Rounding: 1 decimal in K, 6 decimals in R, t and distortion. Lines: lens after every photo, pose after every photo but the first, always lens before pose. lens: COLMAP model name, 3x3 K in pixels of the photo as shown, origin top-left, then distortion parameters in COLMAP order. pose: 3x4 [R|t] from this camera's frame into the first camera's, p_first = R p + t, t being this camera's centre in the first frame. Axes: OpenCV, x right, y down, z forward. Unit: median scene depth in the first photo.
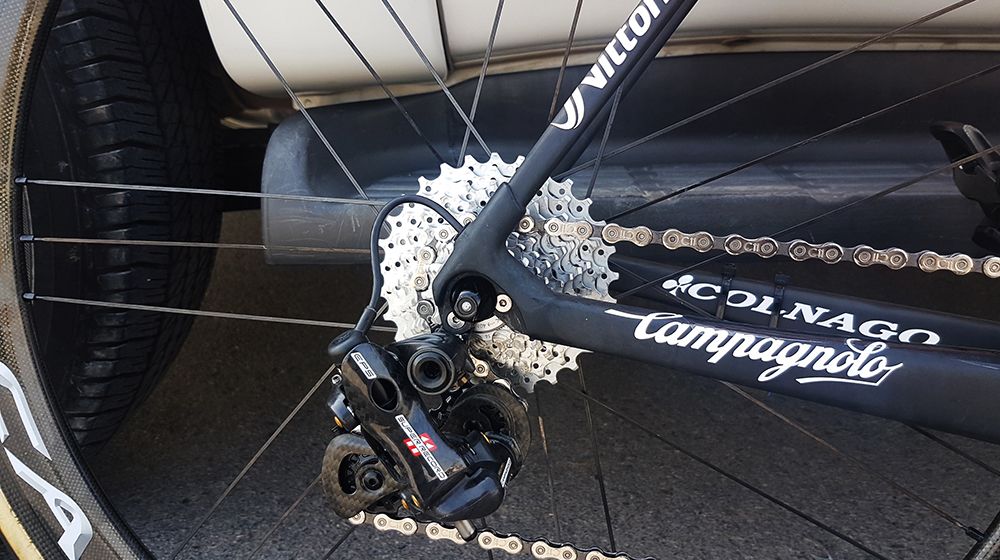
lens RADIAL K [[787.6, 0, 493.9], [0, 787.6, 291.2], [0, 0, 1]] dist [0.234980, -0.491559]
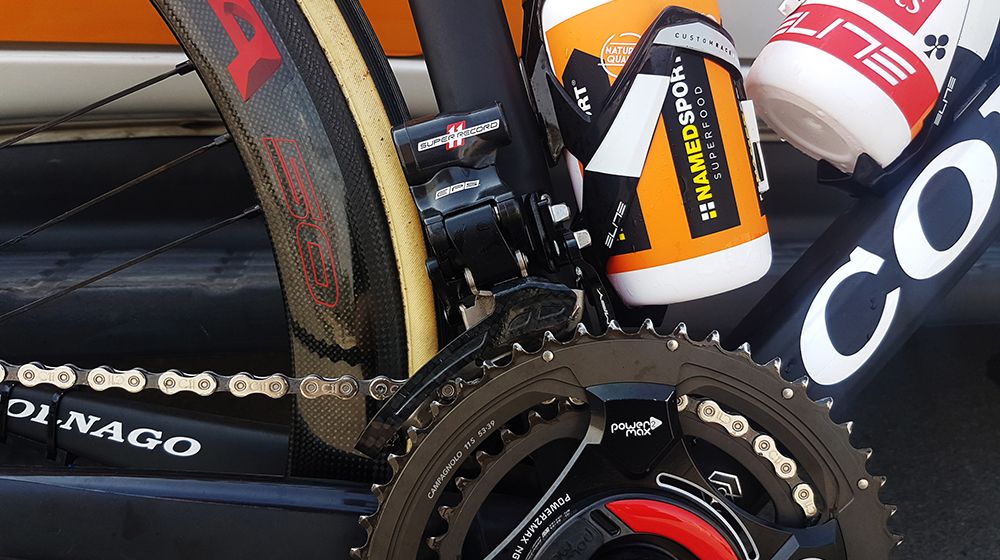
lens RADIAL K [[803.5, 0, 465.7], [0, 803.5, 279.9], [0, 0, 1]] dist [0.083988, -0.171120]
pose [[0.982900, -0.014466, 0.183569, 0.661202], [0.032706, 0.994773, -0.096730, -0.030212], [-0.181210, 0.101080, 0.978236, 0.014686]]
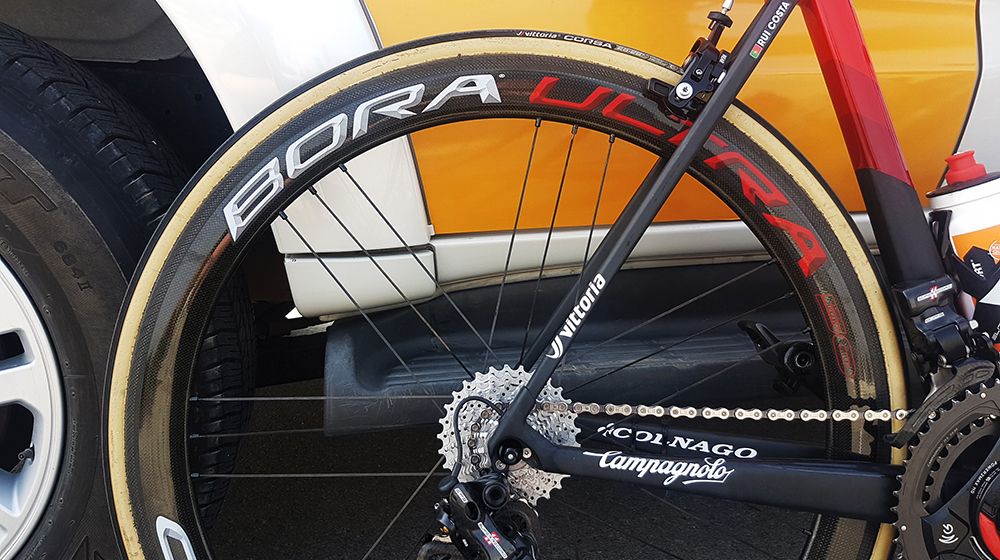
lens RADIAL K [[782.1, 0, 500.0], [0, 782.1, 280.0], [0, 0, 1]] dist [0.237171, -0.402817]
pose [[0.984494, -0.048948, 0.168450, -0.260403], [0.077544, 0.982797, -0.167622, -0.058696], [-0.157347, 0.178085, 0.971353, -0.644353]]
